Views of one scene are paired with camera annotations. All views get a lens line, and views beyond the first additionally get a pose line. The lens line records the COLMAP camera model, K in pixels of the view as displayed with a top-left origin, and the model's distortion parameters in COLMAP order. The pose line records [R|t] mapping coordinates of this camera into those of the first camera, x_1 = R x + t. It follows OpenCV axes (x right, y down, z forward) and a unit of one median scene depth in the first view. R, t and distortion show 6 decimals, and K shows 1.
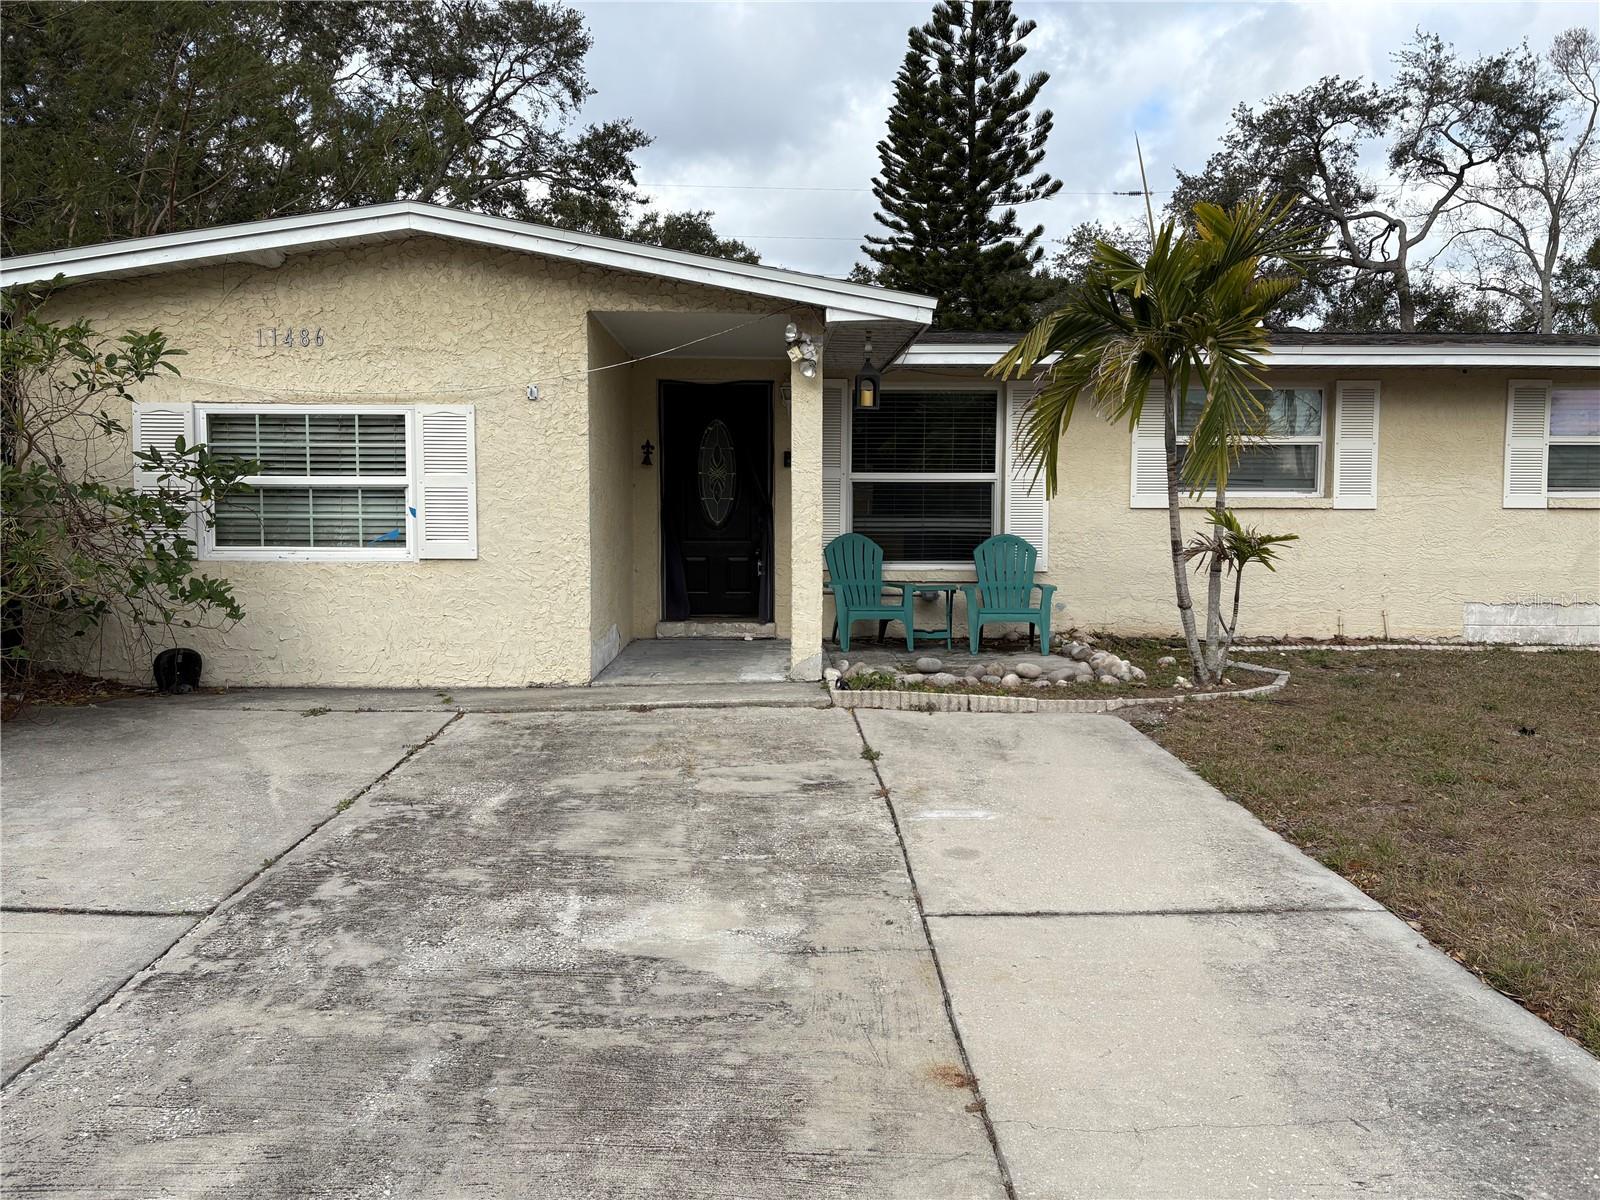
lens RADIAL K [[1204.6, 0, 797.4], [0, 1204.6, 599.3], [0, 0, 1]] dist [0.048874, -0.048909]
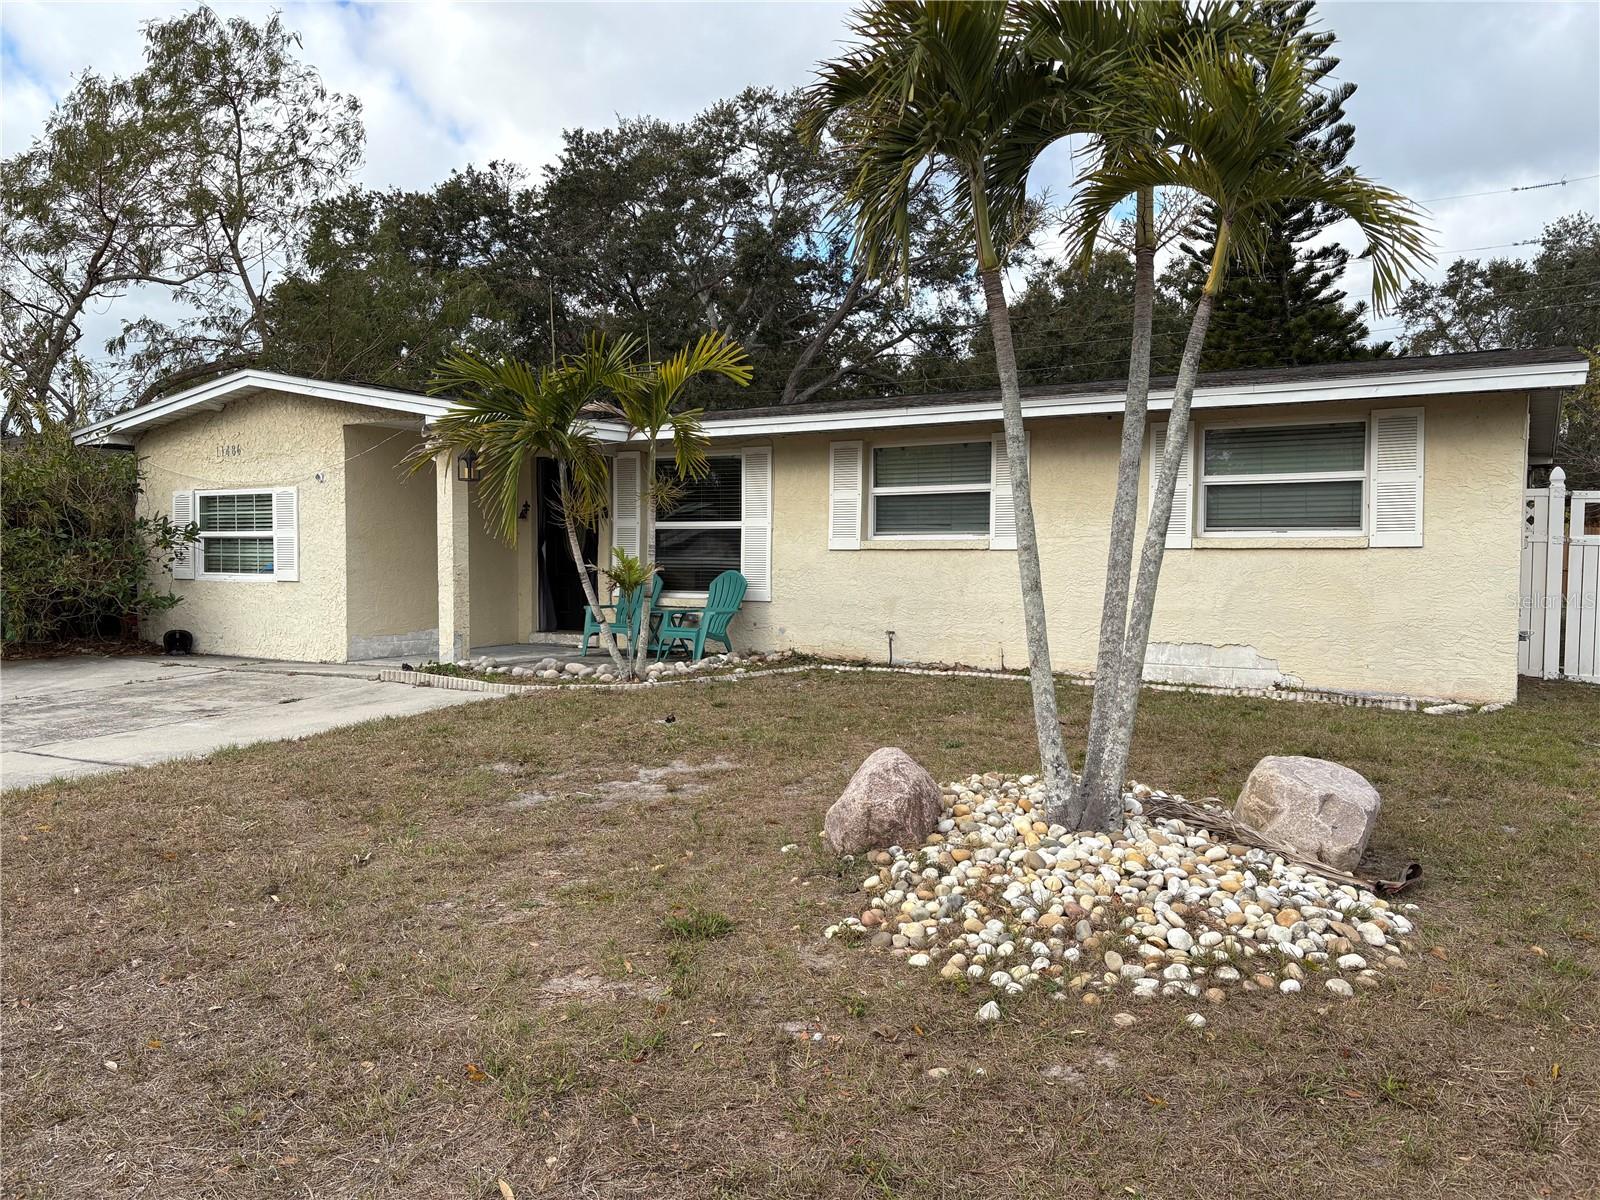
lens RADIAL K [[1204.6, 0, 807.2], [0, 1204.6, 608.8], [0, 0, 1]] dist [0.048874, -0.048909]
pose [[0.849275, 0.023229, -0.527439, 1.165803], [-0.037520, 0.999161, -0.016410, 0.004210], [0.526615, 0.033726, 0.849434, -0.014829]]
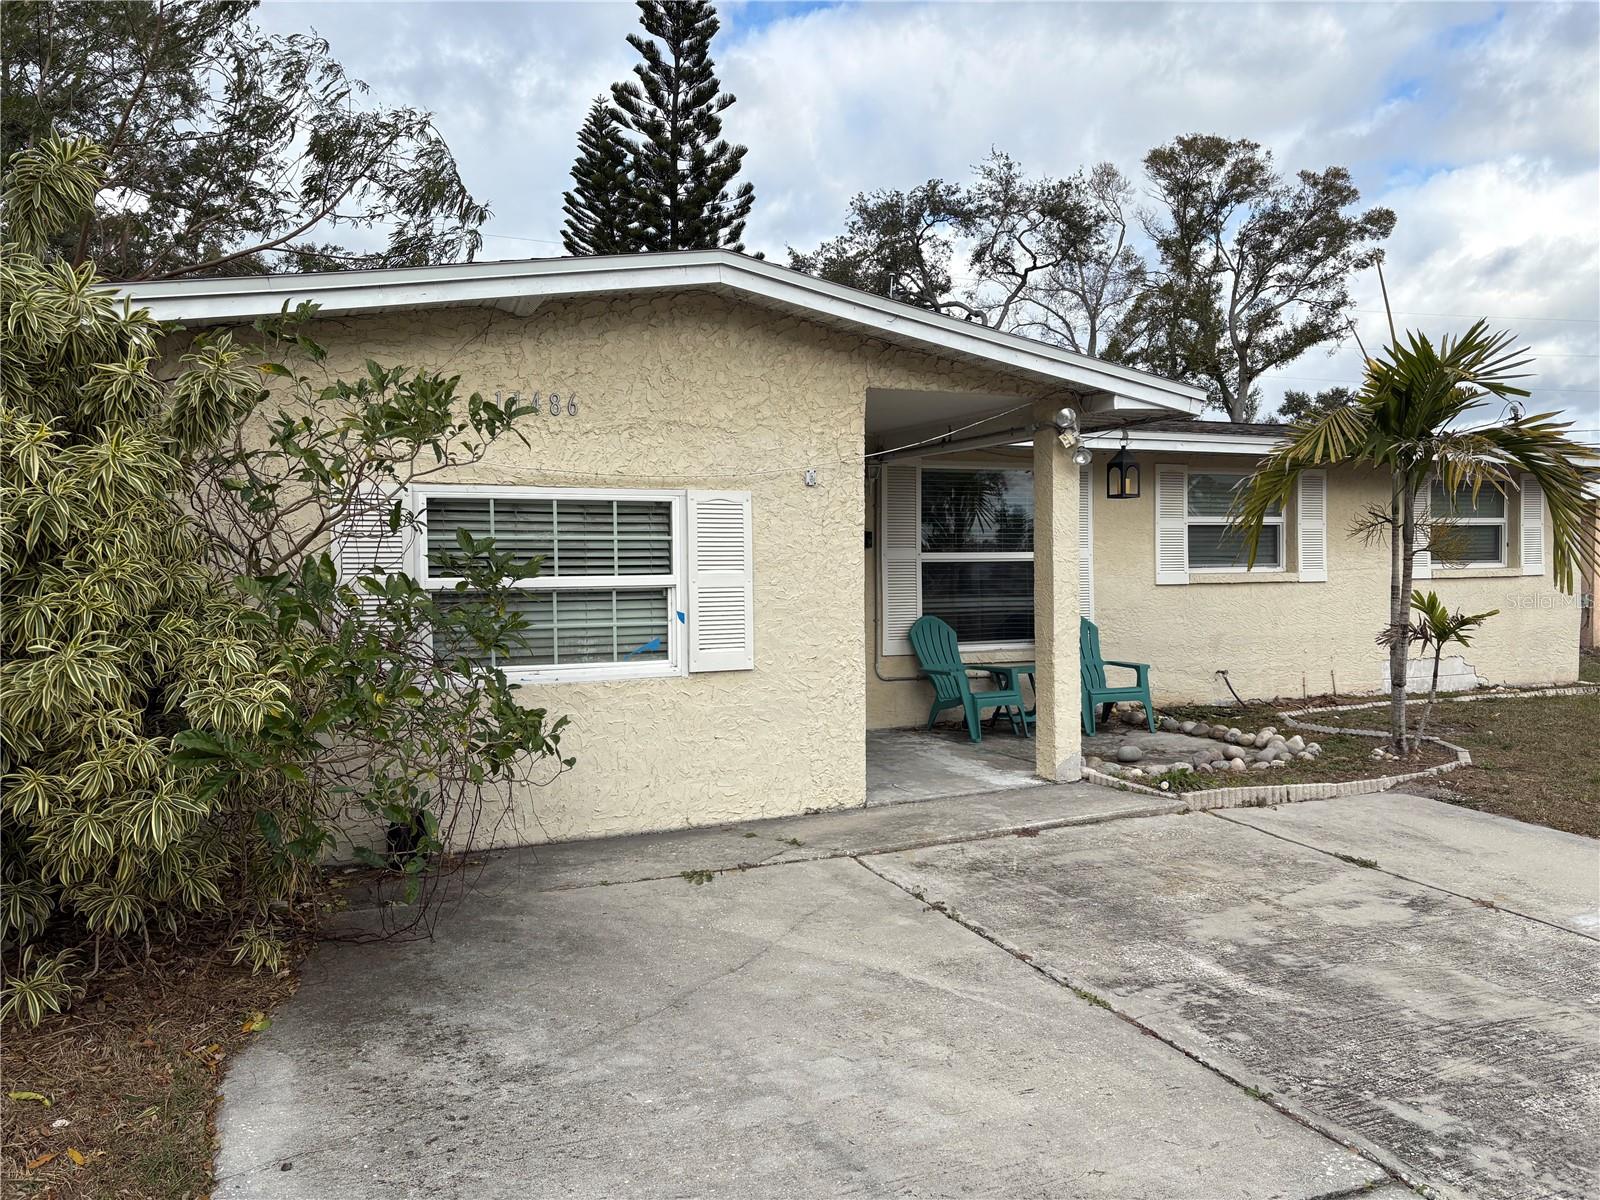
lens RADIAL K [[1204.6, 0, 801.4], [0, 1204.6, 593.9], [0, 0, 1]] dist [0.048874, -0.048909]
pose [[0.916001, -0.022571, 0.400540, -0.574366], [0.040891, 0.998469, -0.037249, -0.053613], [-0.399086, 0.050499, 0.915522, 0.206034]]
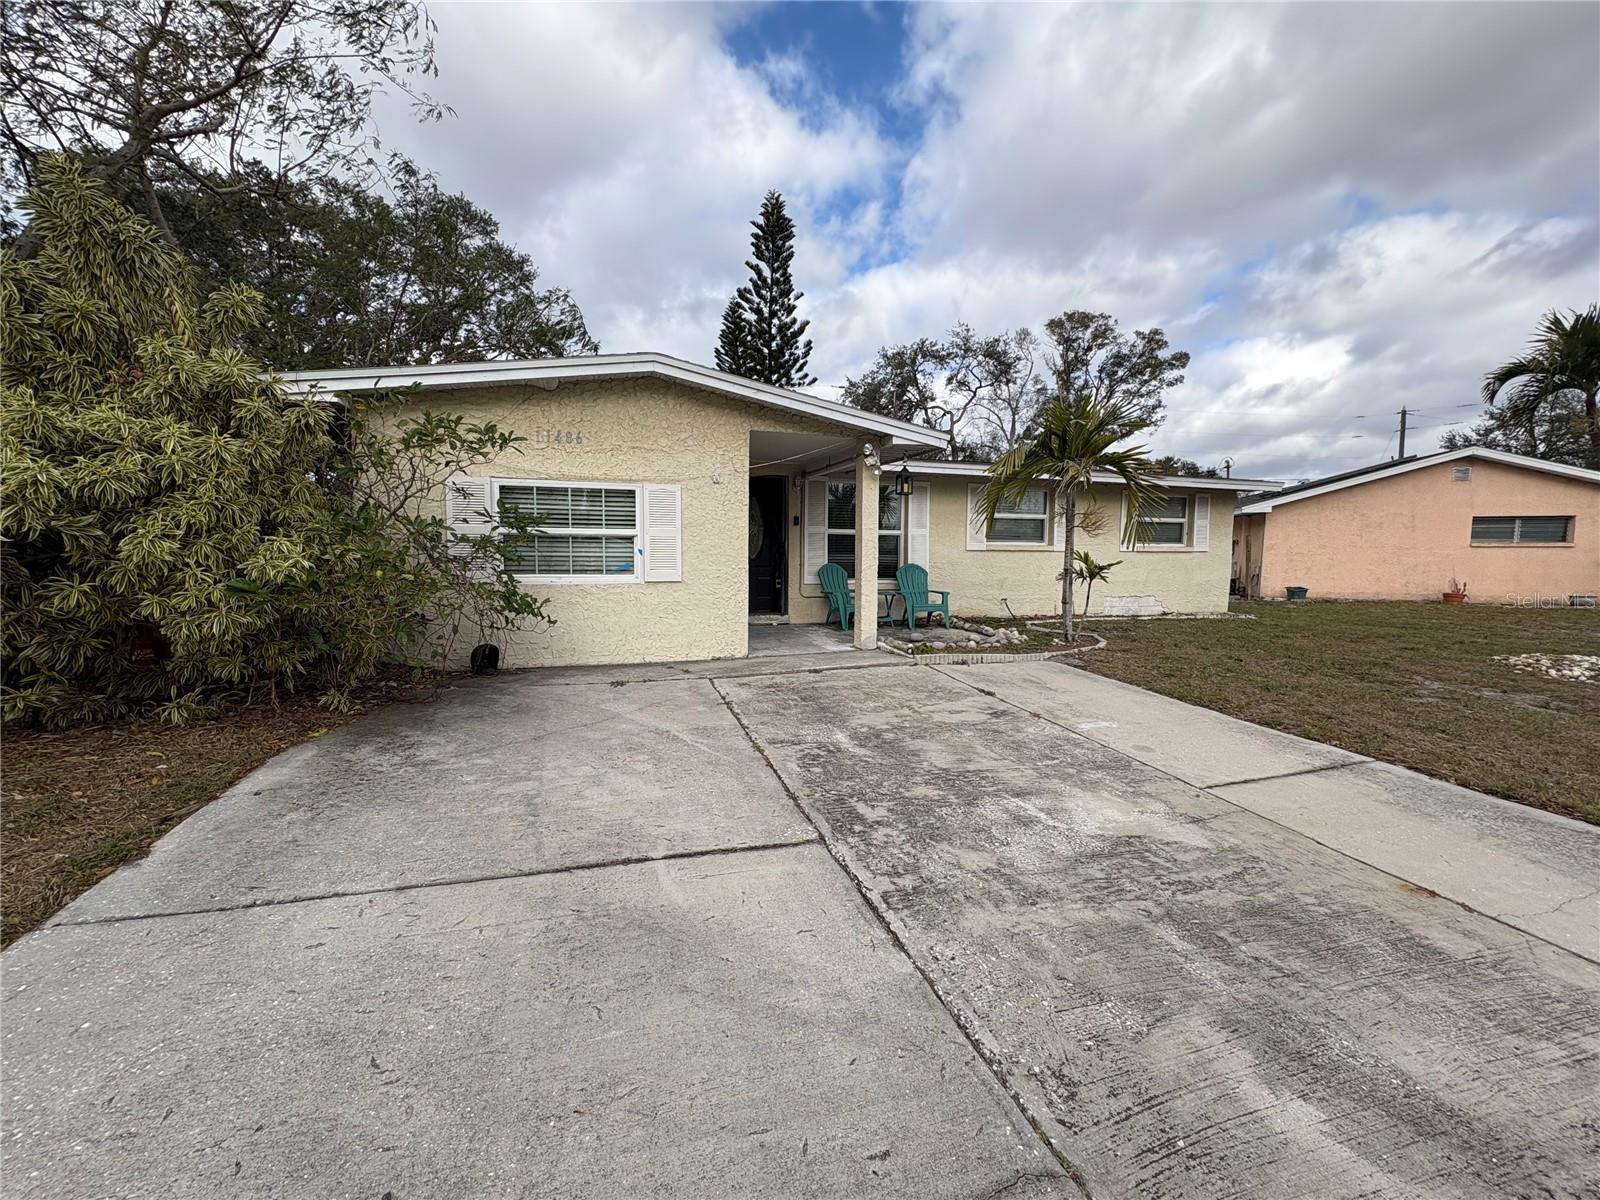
lens RADIAL K [[634.4, 0, 800.9], [0, 634.4, 600.3], [0, 0, 1]] dist [-0.001243, 0.000775]
pose [[0.956199, -0.018665, 0.292121, -0.360415], [0.015879, 0.999803, 0.011904, -0.015646], [-0.292285, -0.006744, 0.956307, 0.150256]]
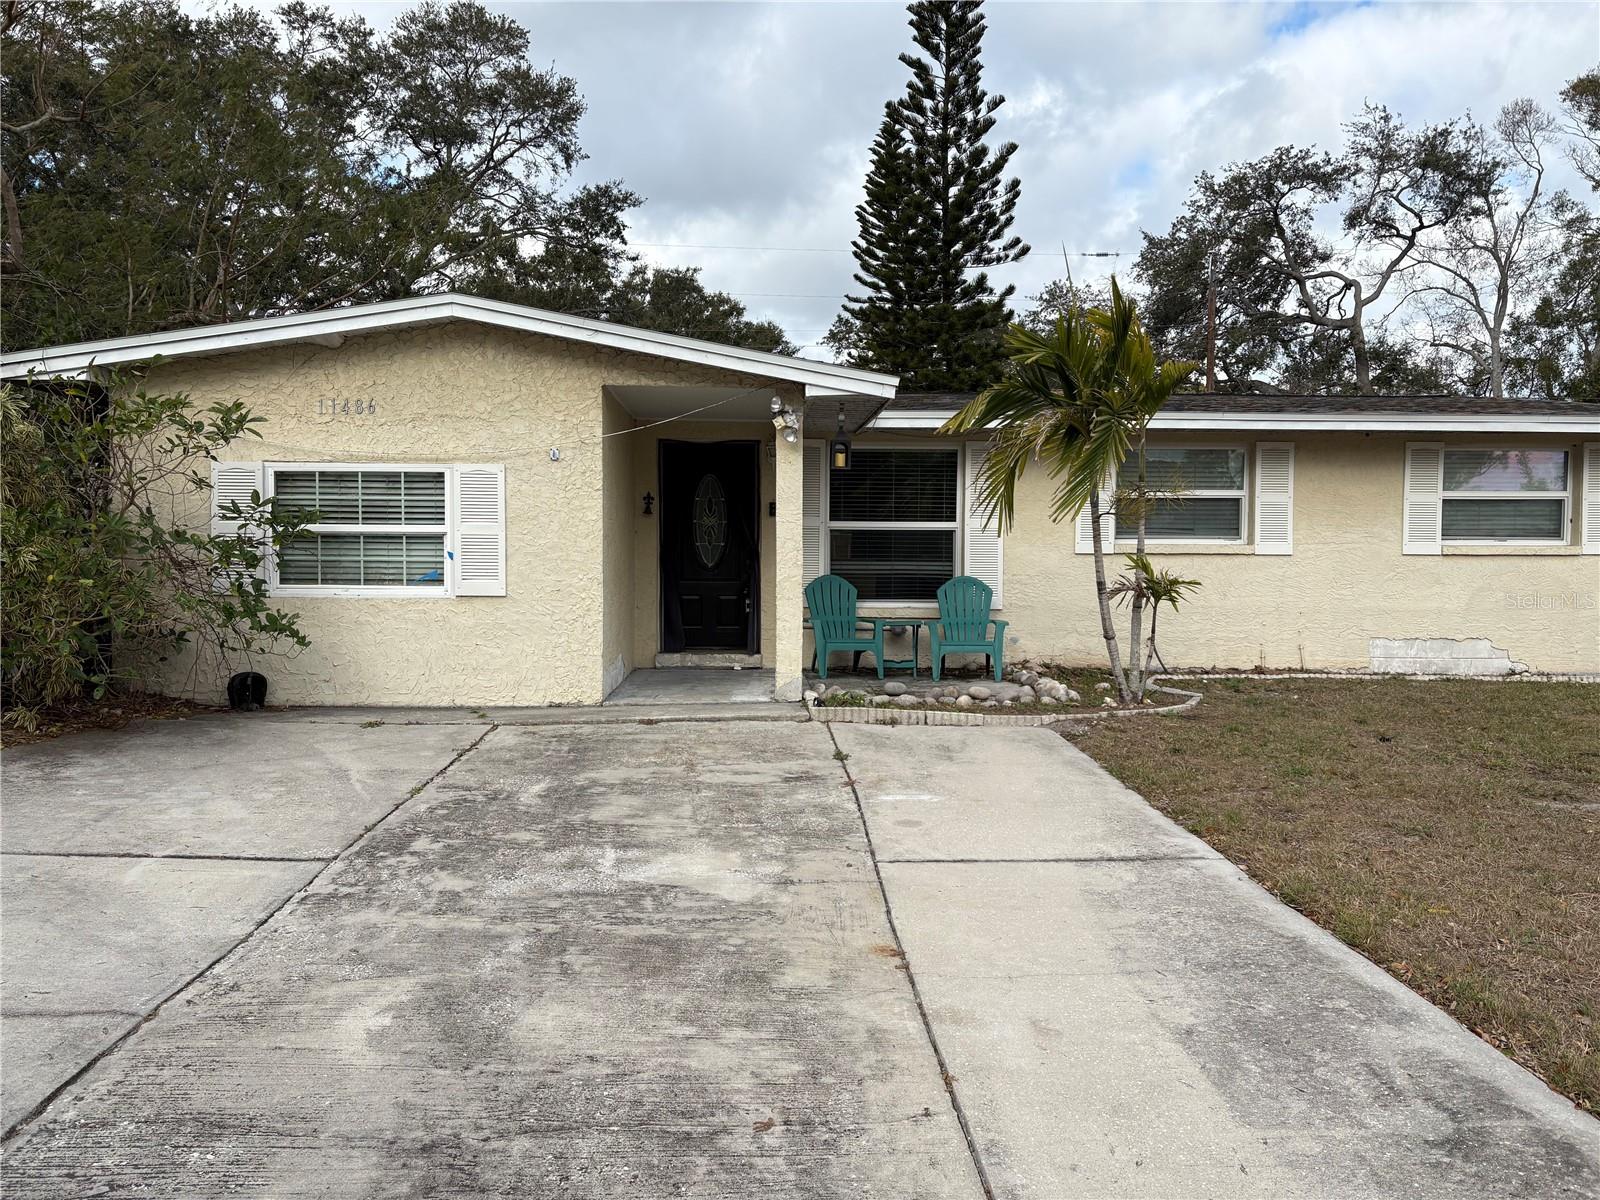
lens RADIAL K [[1204.6, 0, 795.2], [0, 1204.6, 608.3], [0, 0, 1]] dist [0.048874, -0.048909]
pose [[0.999927, 0.001894, 0.011919, 0.000136], [-0.001556, 0.999599, -0.028291, 0.011118], [-0.011968, 0.028271, 0.999529, -0.164456]]
